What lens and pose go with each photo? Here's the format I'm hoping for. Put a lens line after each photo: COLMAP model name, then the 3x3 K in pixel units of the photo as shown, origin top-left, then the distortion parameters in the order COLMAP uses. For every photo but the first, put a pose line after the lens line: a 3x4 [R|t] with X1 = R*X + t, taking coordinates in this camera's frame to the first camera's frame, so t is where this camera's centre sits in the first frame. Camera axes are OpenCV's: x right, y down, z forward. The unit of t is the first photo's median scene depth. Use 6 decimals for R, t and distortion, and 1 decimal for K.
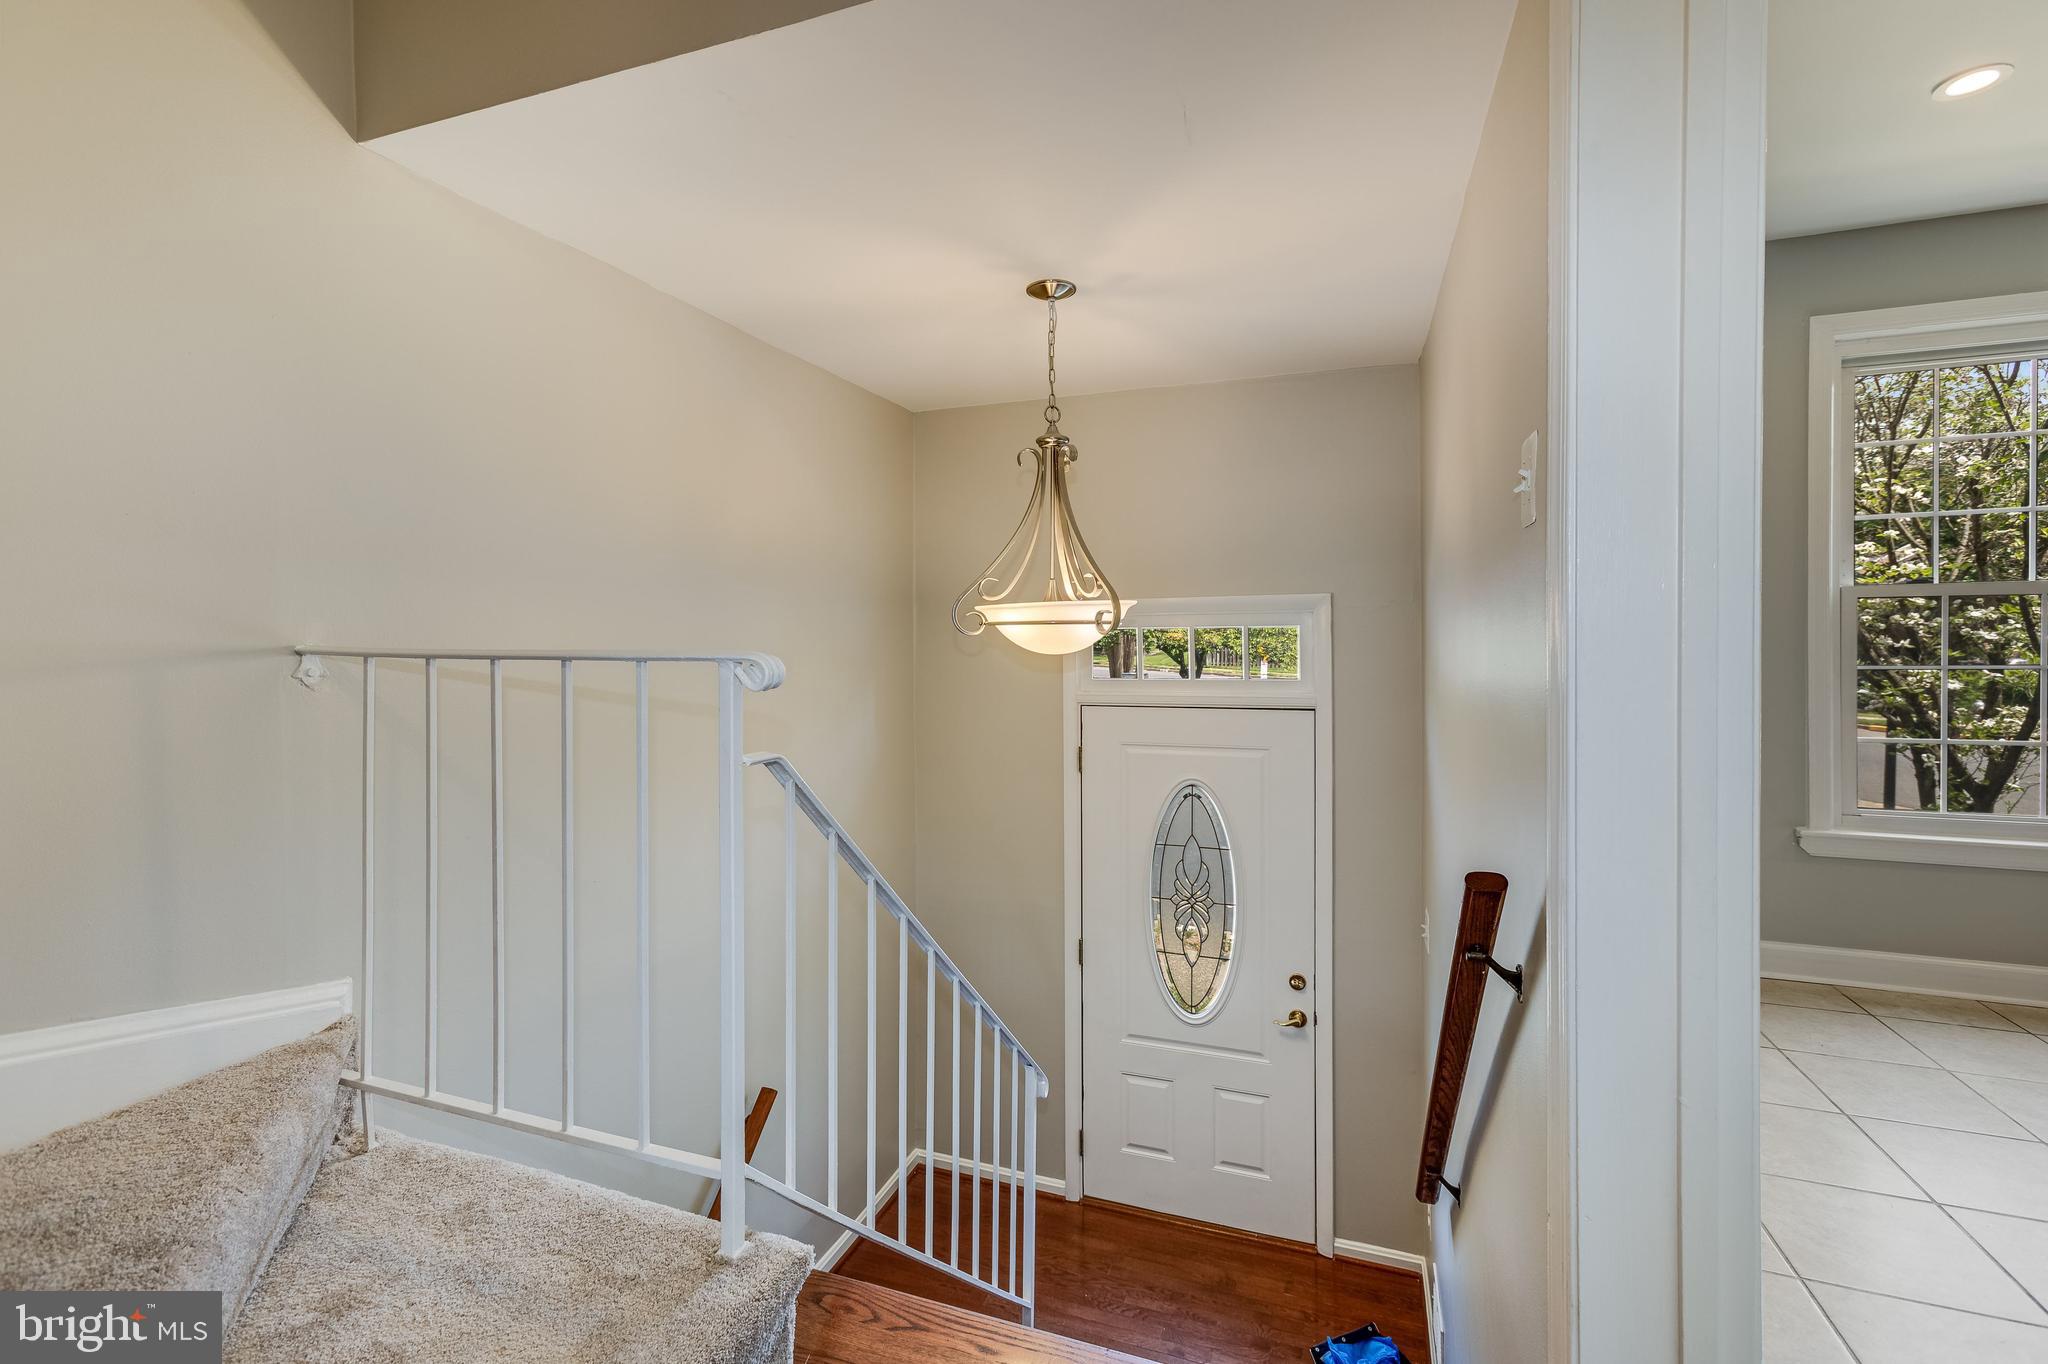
lens RADIAL K [[851.9, 0, 1041.9], [0, 851.9, 637.8], [0, 0, 1]] dist [-0.002291, -0.000253]
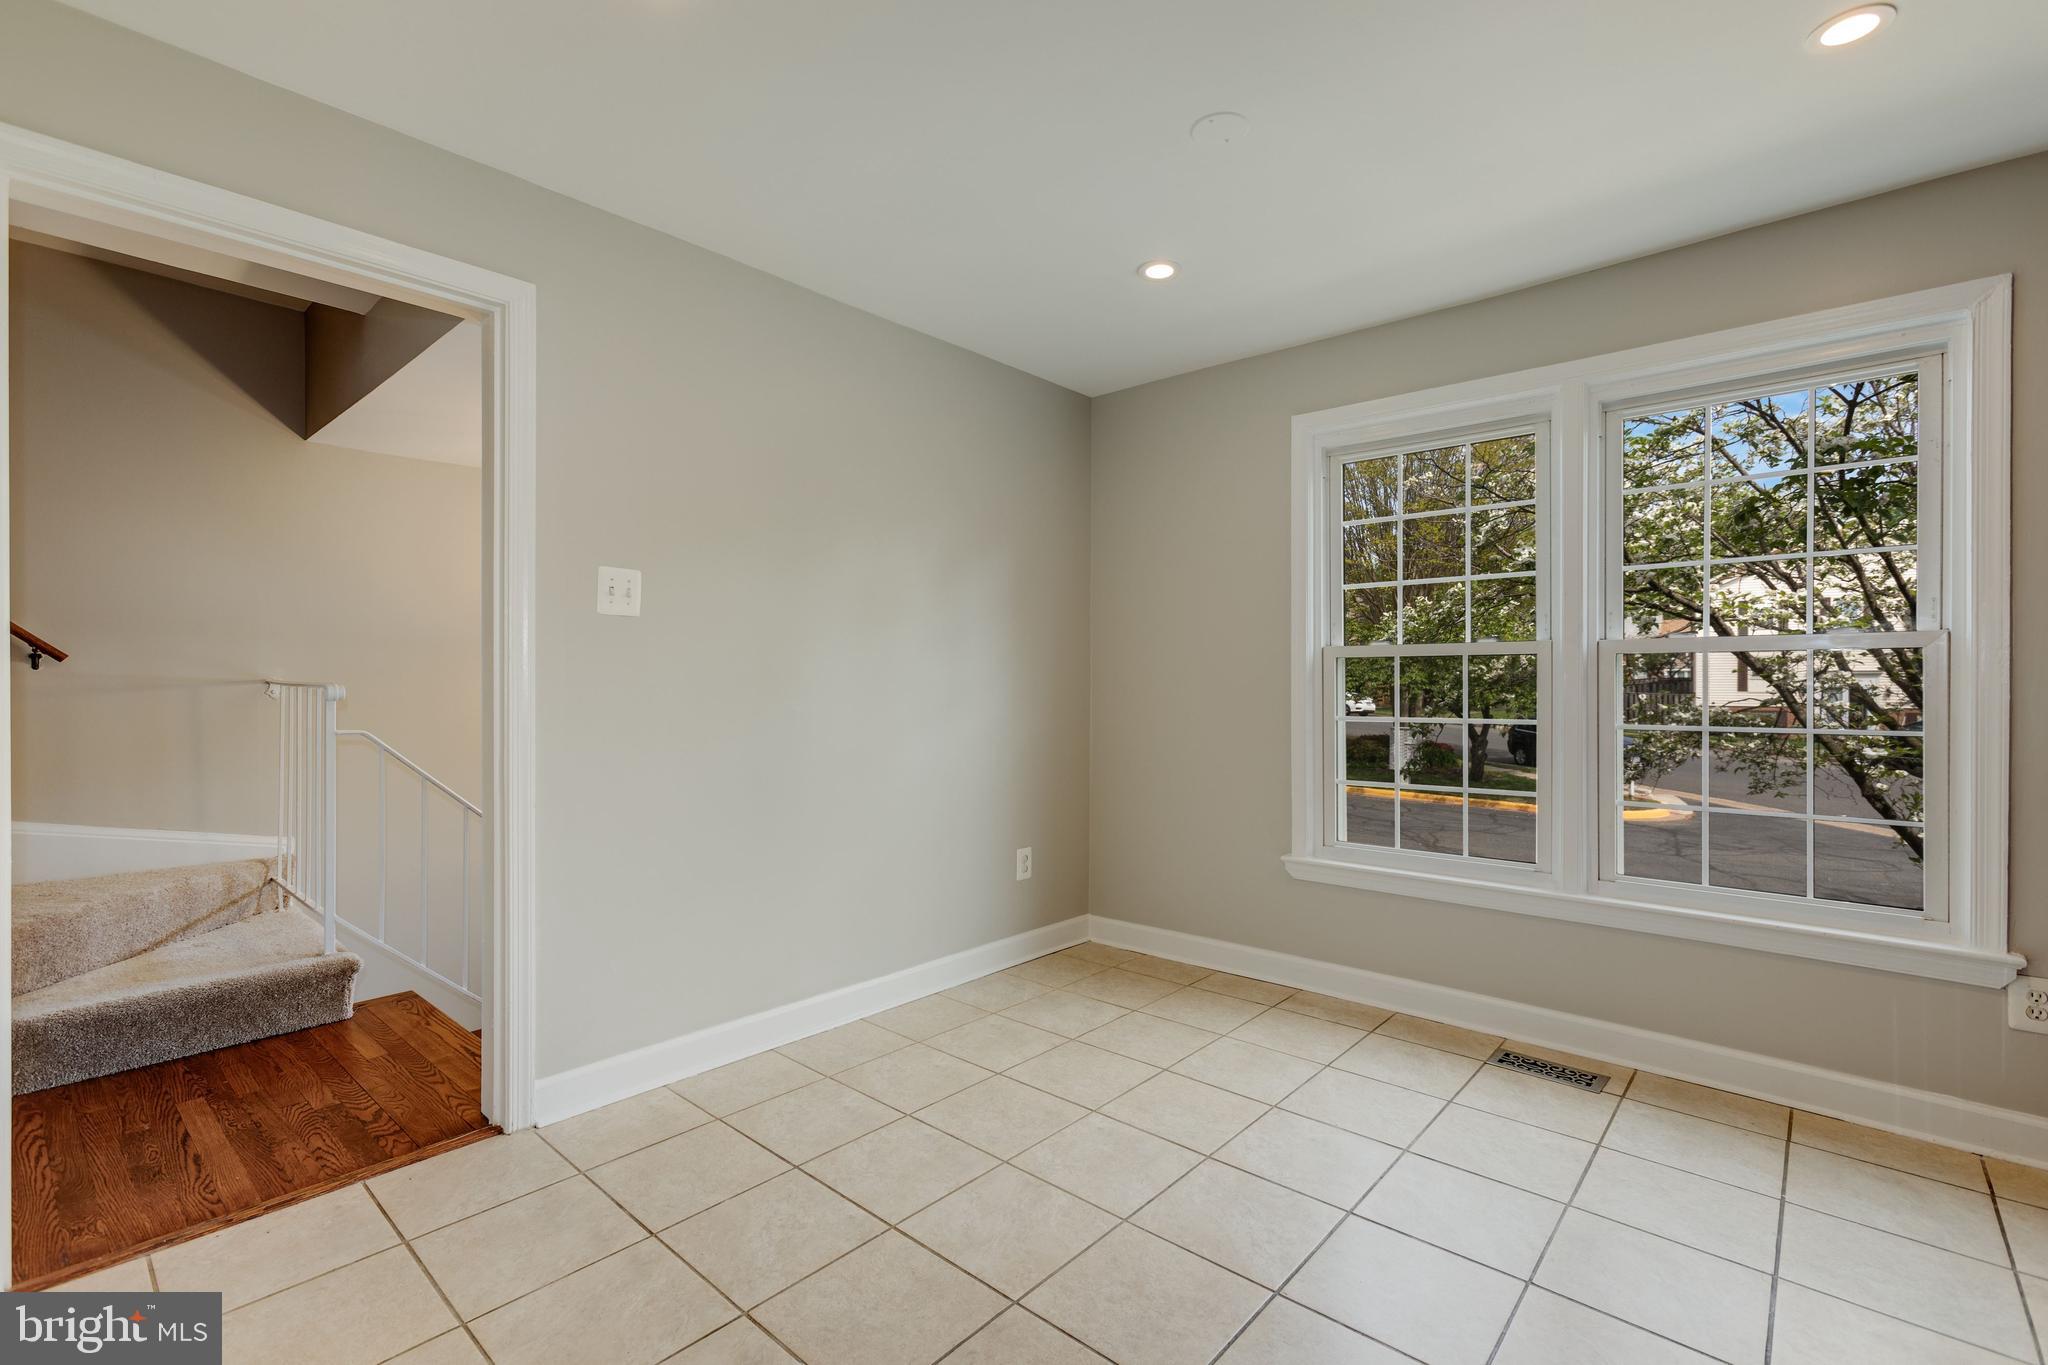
lens RADIAL K [[910.6, 0, 1016.6], [0, 910.6, 688.7], [0, 0, 1]] dist [0.000692, 0.003823]
pose [[0.935517, 0.012271, -0.353069, 0.584898], [-0.013375, 0.999910, -0.000689, 0.002536], [0.353029, 0.005367, 0.935597, -0.170630]]
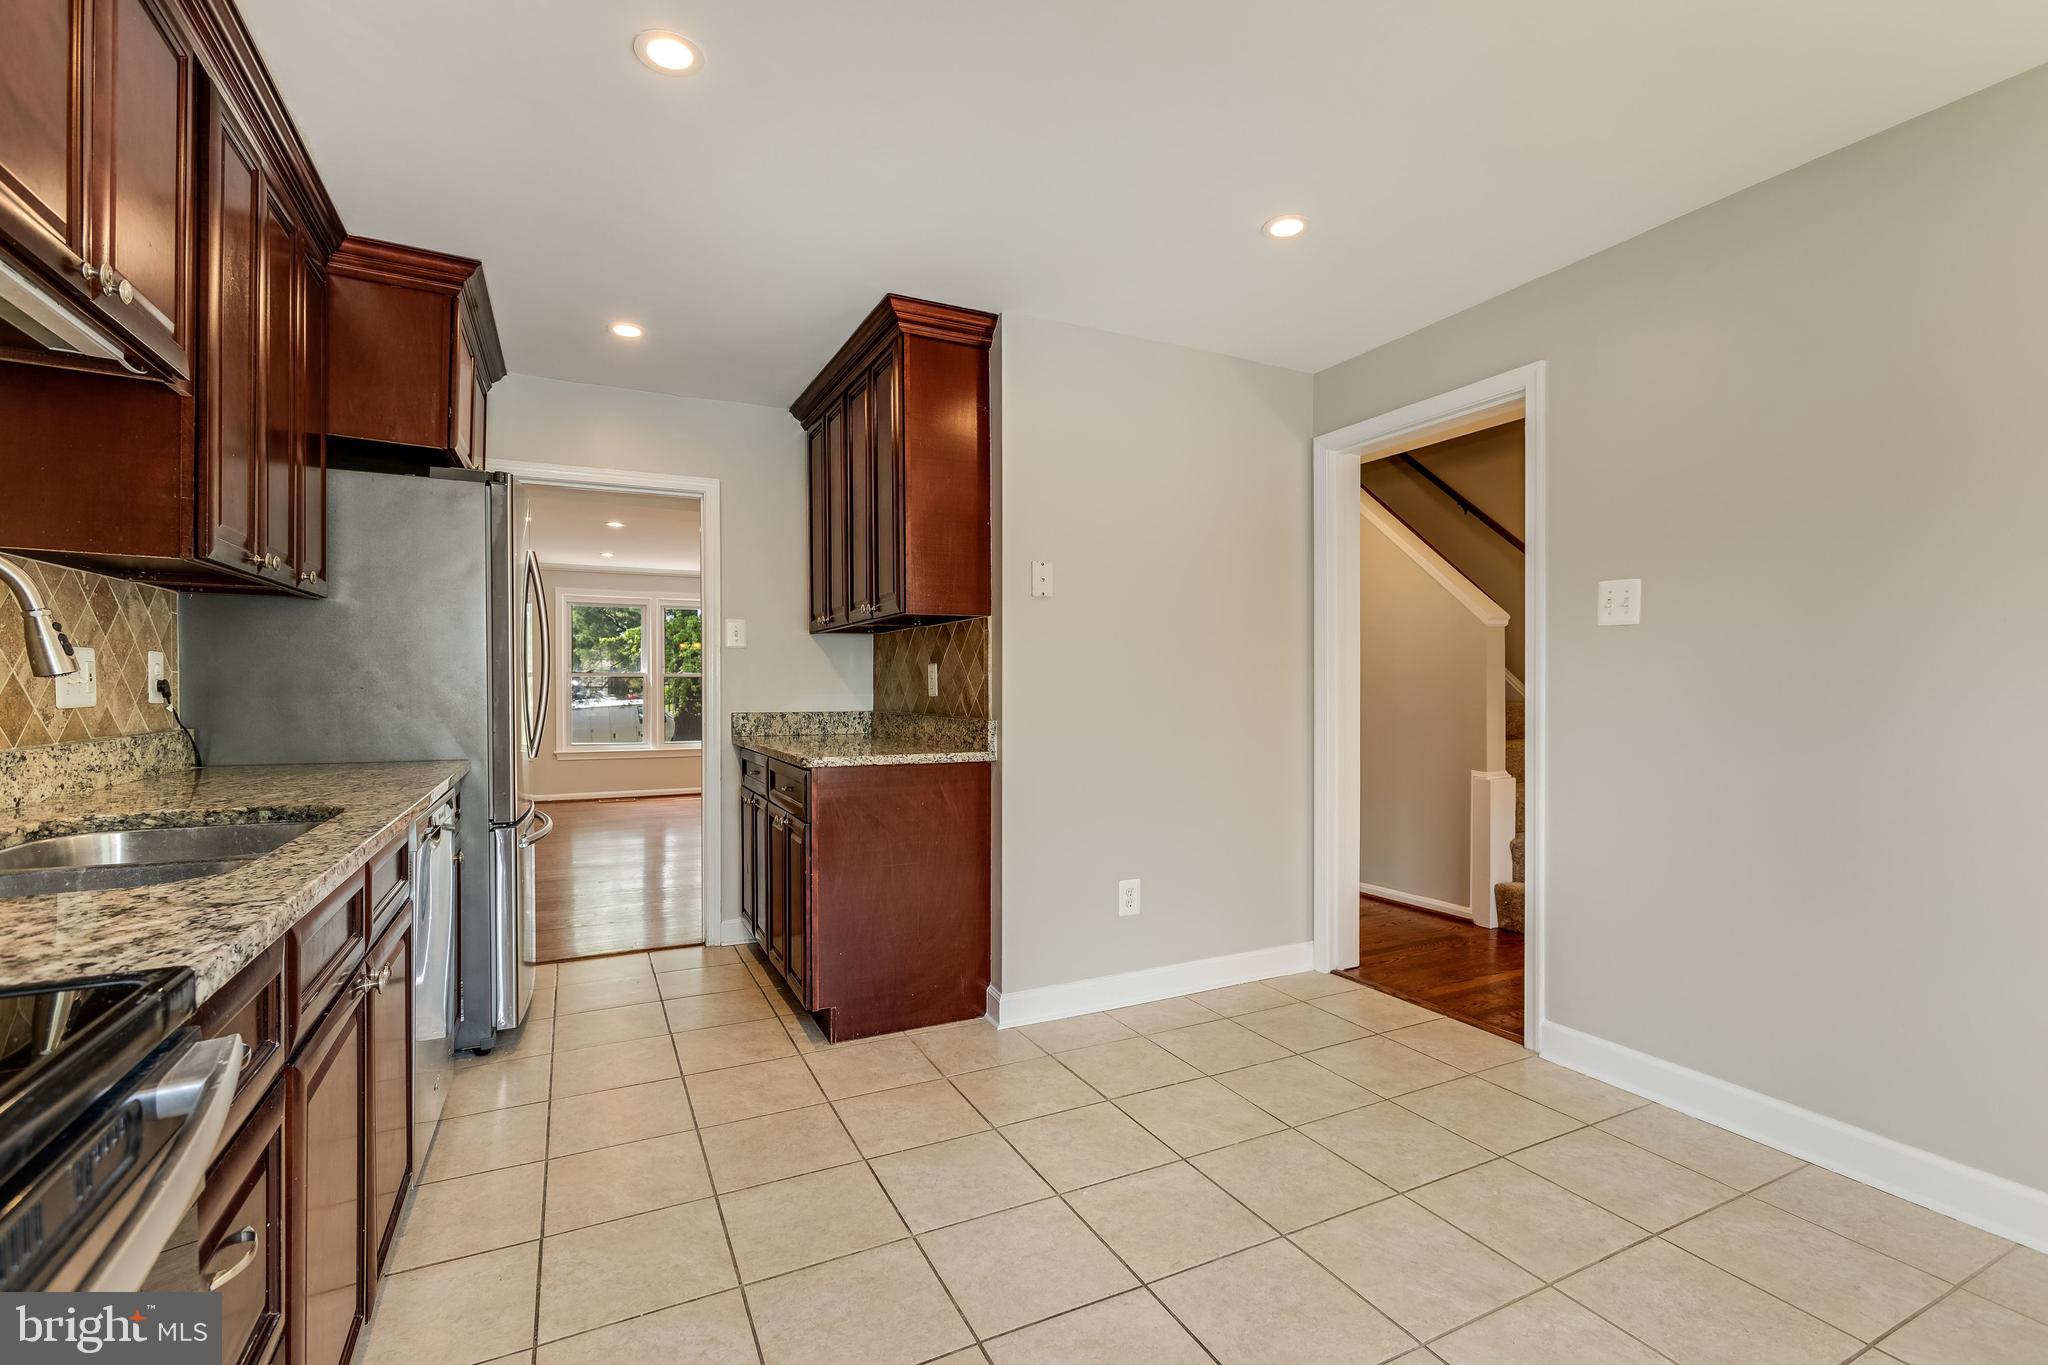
lens RADIAL K [[910.6, 0, 1031.4], [0, 910.6, 699.1], [0, 0, 1]] dist [0.000692, 0.003823]
pose [[-0.668075, 0.019333, -0.743842, 0.834318], [-0.002145, 0.999608, 0.027907, -0.006932], [0.744091, 0.020239, -0.667772, 0.350082]]
